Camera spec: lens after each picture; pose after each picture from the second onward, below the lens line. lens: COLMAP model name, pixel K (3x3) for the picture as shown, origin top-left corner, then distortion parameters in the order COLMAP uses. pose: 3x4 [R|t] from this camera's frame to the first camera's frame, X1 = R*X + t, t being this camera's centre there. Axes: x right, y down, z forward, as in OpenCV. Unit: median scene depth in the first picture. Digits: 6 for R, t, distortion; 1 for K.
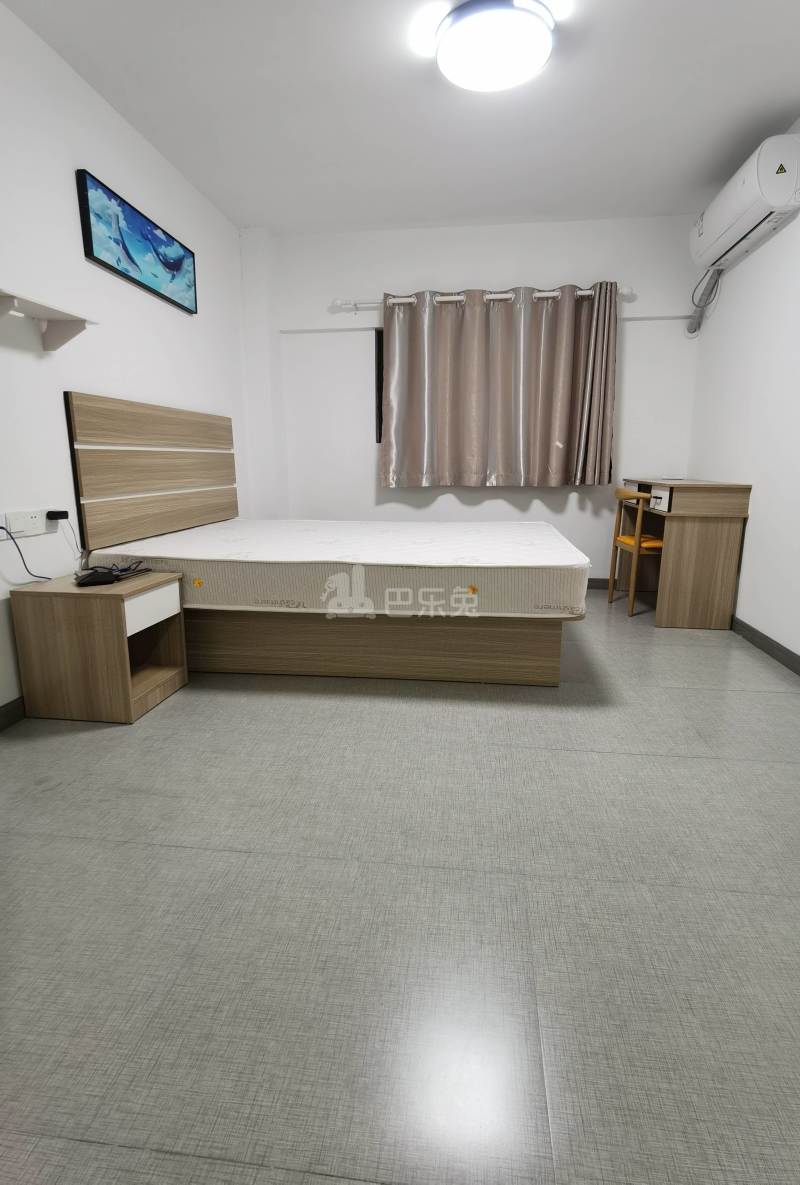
lens RADIAL K [[613.0, 0, 394.2], [0, 613.0, 593.2], [0, 0, 1]] dist [0.002702, 0.004078]
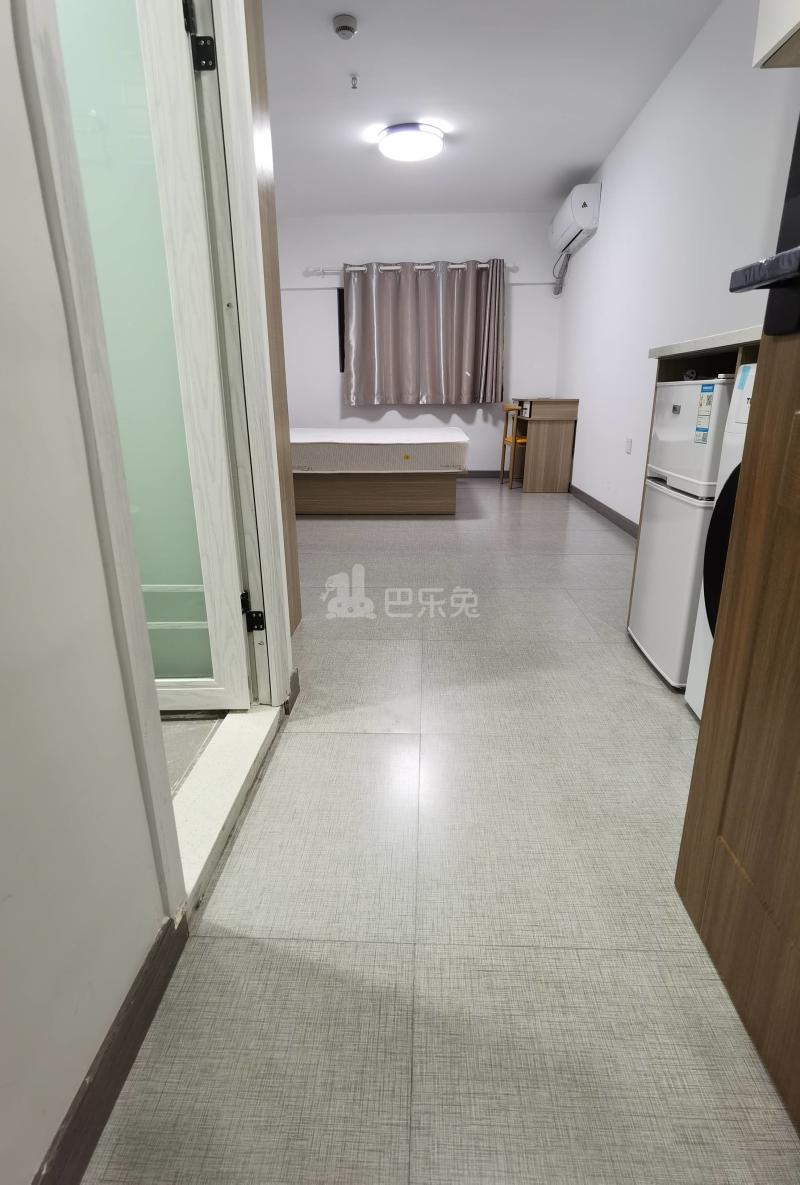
lens RADIAL K [[613.0, 0, 398.0], [0, 613.0, 591.4], [0, 0, 1]] dist [0.002702, 0.004078]
pose [[0.995825, -0.032503, 0.085300, -0.044558], [0.023551, 0.994306, 0.103928, 0.139219], [-0.088192, -0.101485, 0.990920, -0.577745]]
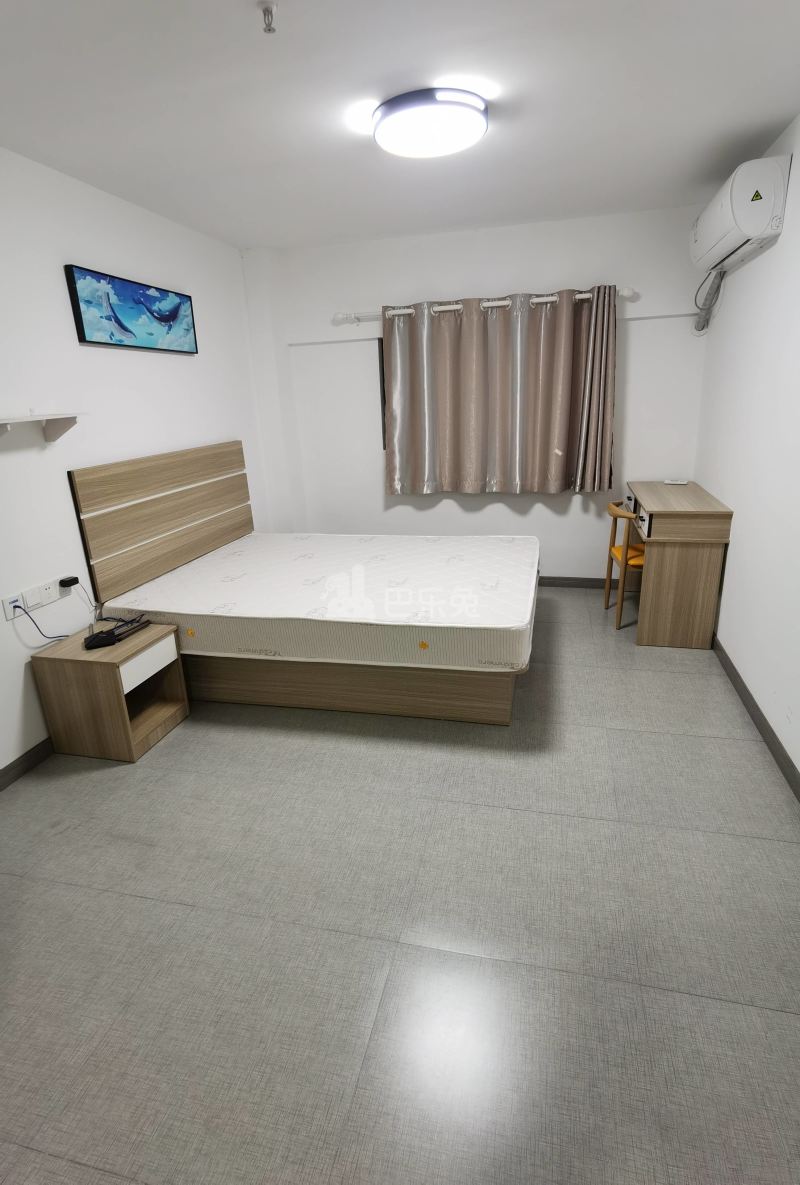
lens RADIAL K [[613.0, 0, 393.6], [0, 613.0, 593.9], [0, 0, 1]] dist [0.002702, 0.004078]
pose [[0.992936, -0.006013, -0.118500, 0.142938], [0.019096, 0.993794, 0.109586, -0.153146], [0.117105, -0.111074, 0.986888, -0.060620]]
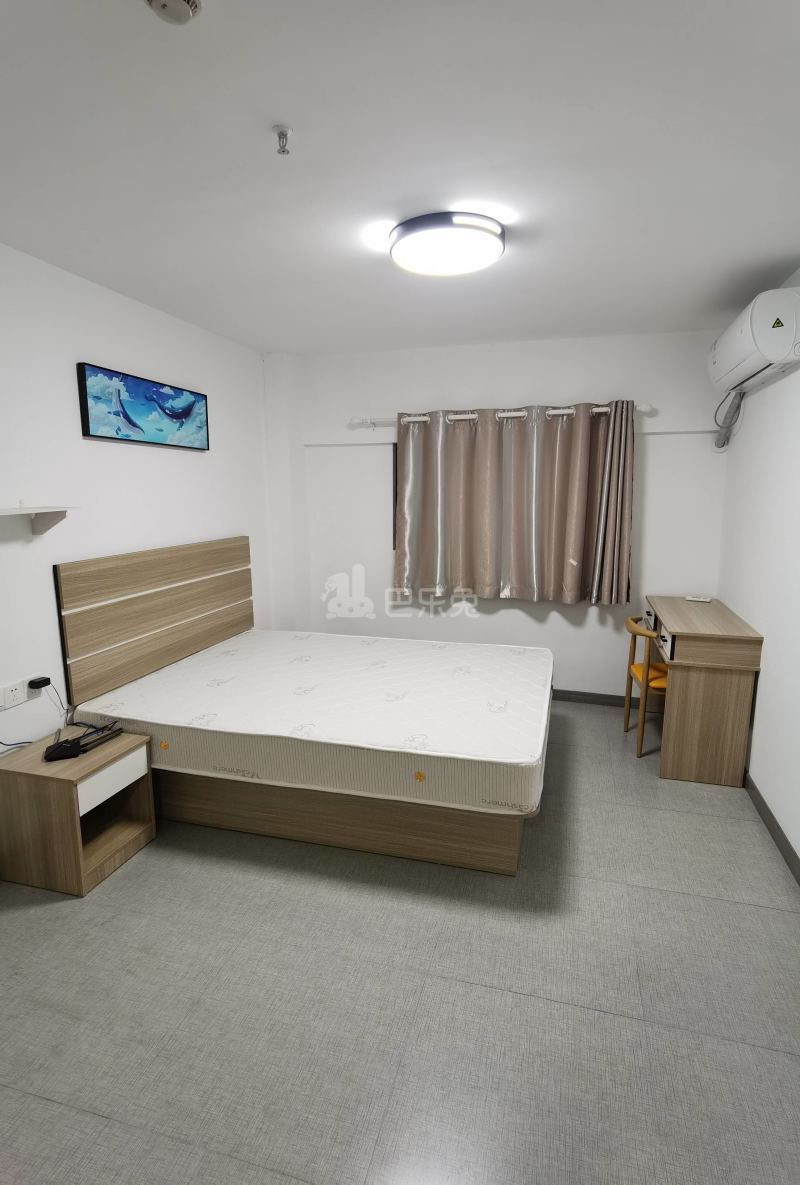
lens RADIAL K [[613.0, 0, 396.2], [0, 613.0, 592.5], [0, 0, 1]] dist [0.002702, 0.004078]
pose [[0.989906, 0.022302, -0.139961, 0.154261], [-0.027645, 0.998957, -0.036349, -0.183125], [0.139004, 0.039852, 0.989490, 0.007178]]
